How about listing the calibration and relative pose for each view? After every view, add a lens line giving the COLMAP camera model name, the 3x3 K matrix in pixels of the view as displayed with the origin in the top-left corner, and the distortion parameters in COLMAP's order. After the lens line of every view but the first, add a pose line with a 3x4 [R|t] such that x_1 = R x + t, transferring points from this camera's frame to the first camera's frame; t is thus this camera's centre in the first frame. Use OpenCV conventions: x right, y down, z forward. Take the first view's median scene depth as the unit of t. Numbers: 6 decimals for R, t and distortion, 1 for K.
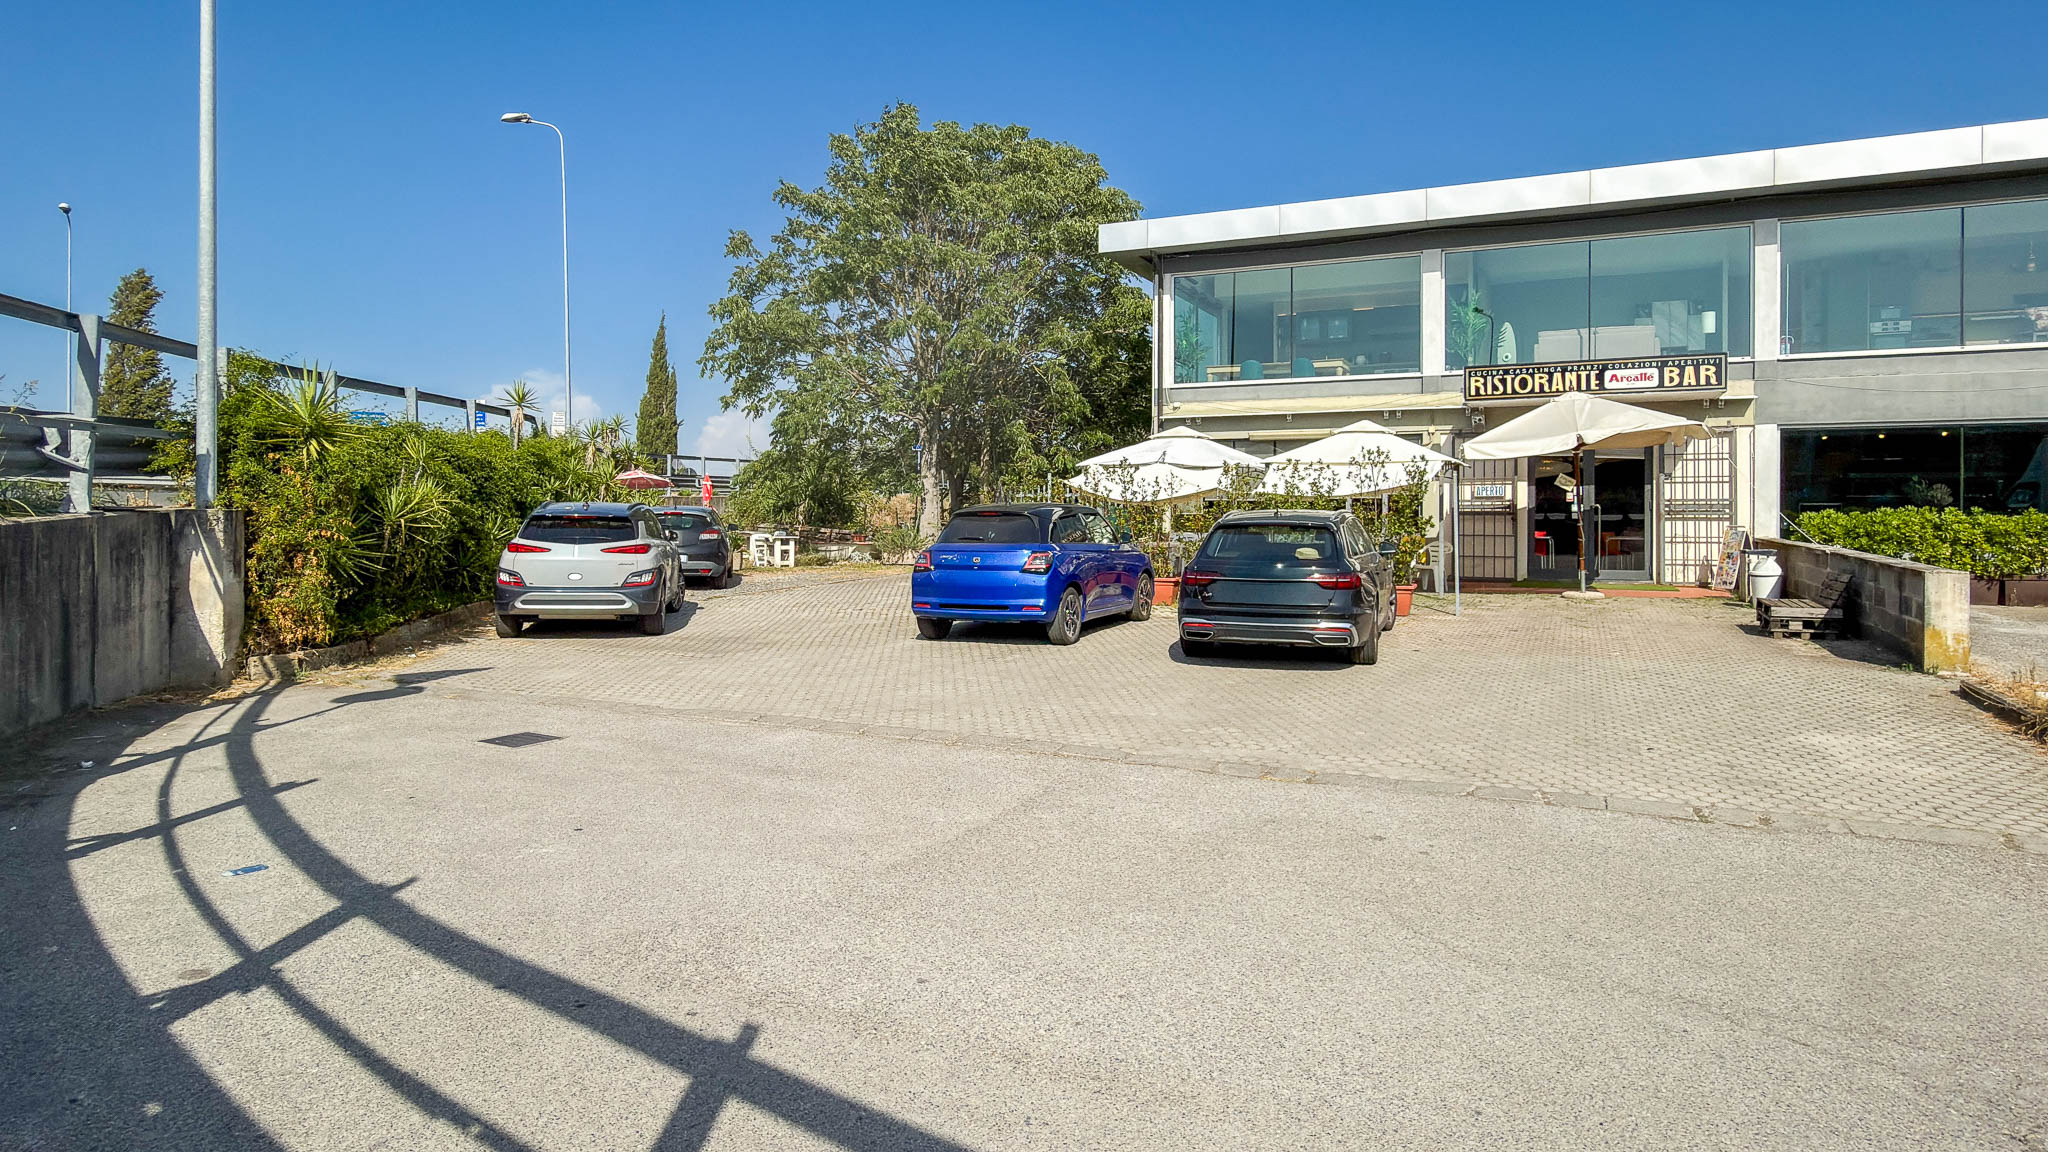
lens RADIAL K [[1199.3, 0, 1010.1], [0, 1199.3, 515.0], [0, 0, 1]] dist [-0.000320, 0.000557]
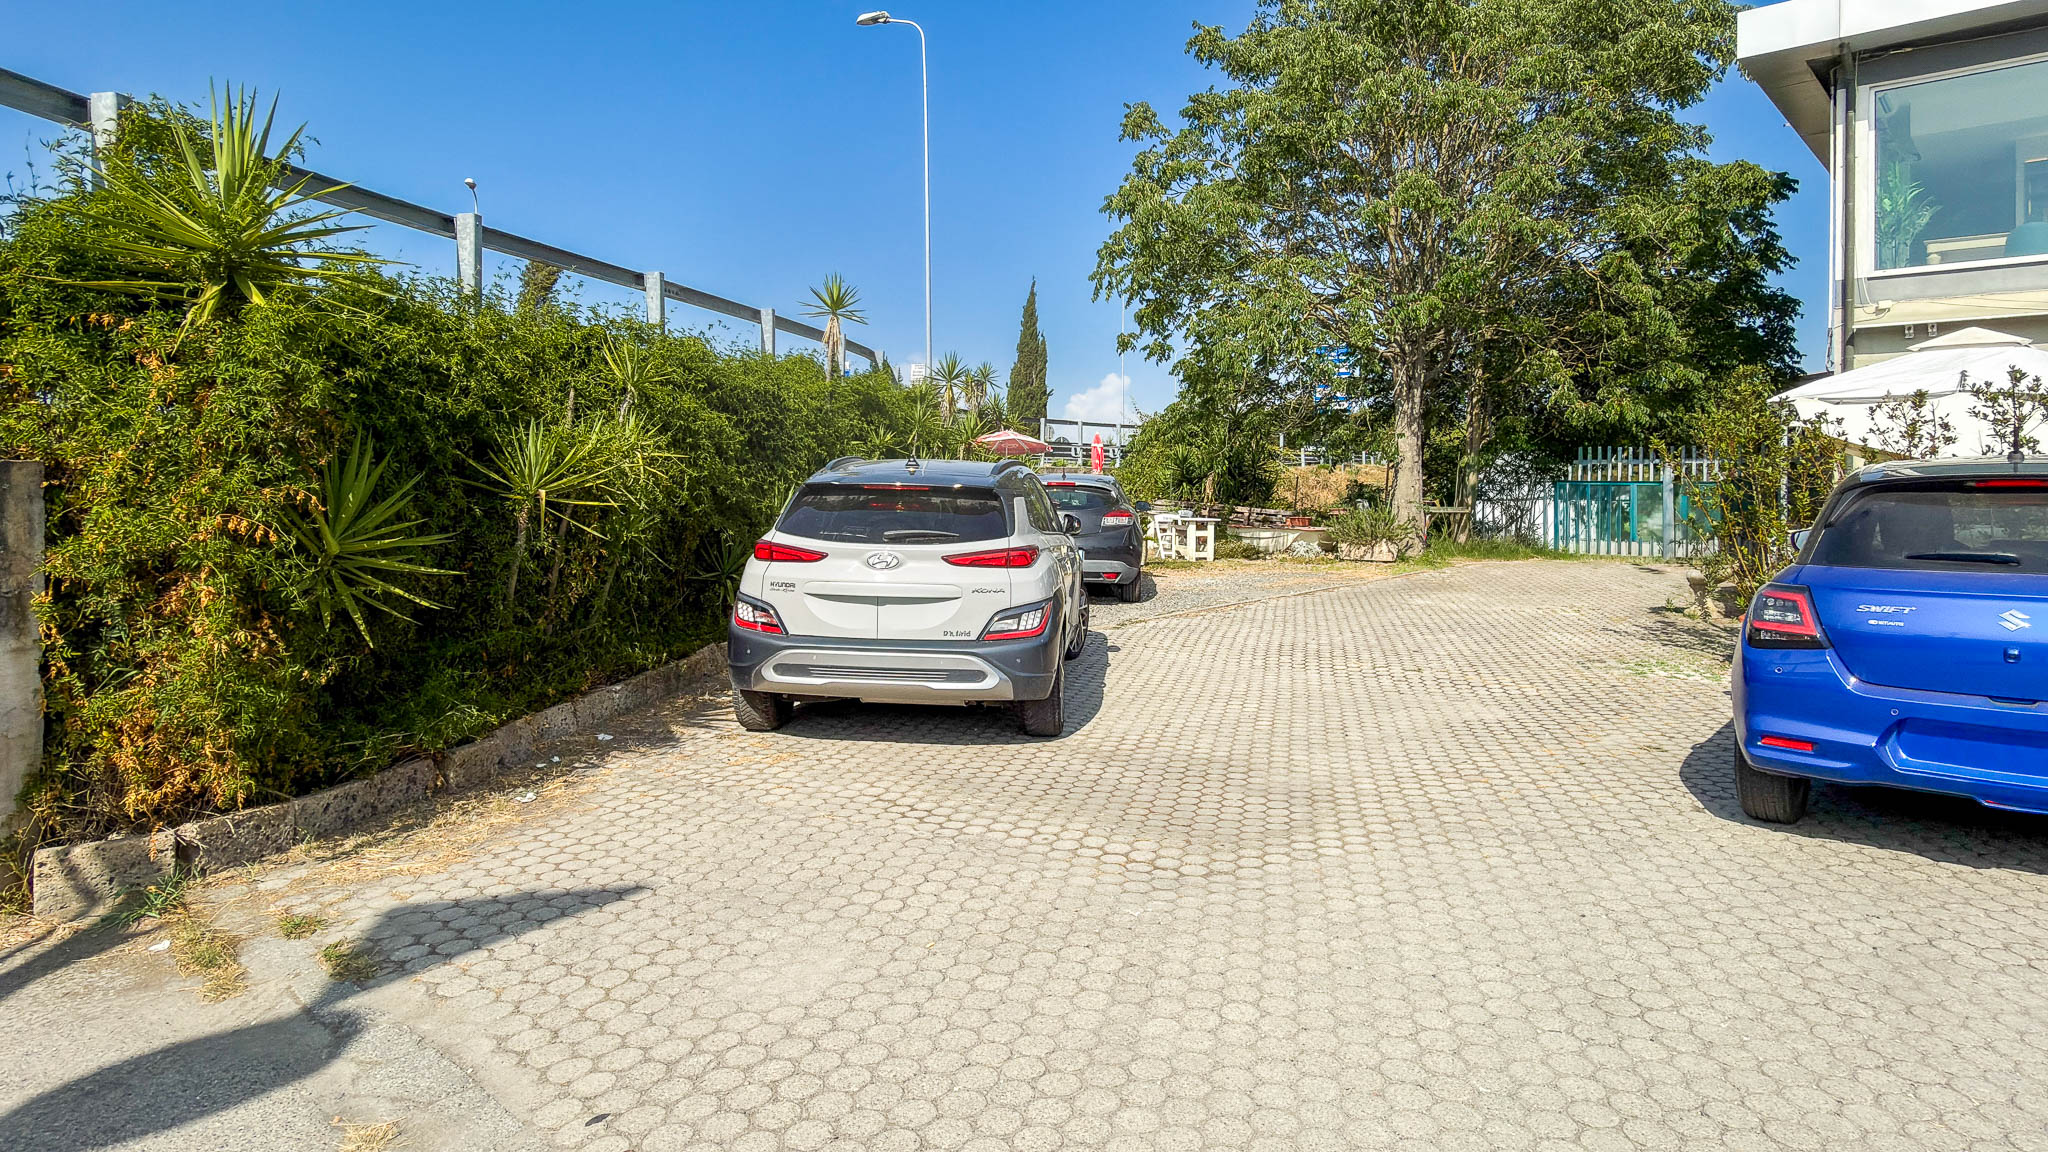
lens RADIAL K [[1156.4, 0, 1019.5], [0, 1156.4, 512.1], [0, 0, 1]] dist [0.002718, 0.001077]
pose [[0.958318, 0.011313, -0.285480, -0.120552], [-0.005960, 0.999790, 0.019611, 0.001382], [0.285642, -0.017092, 0.958184, 0.383112]]
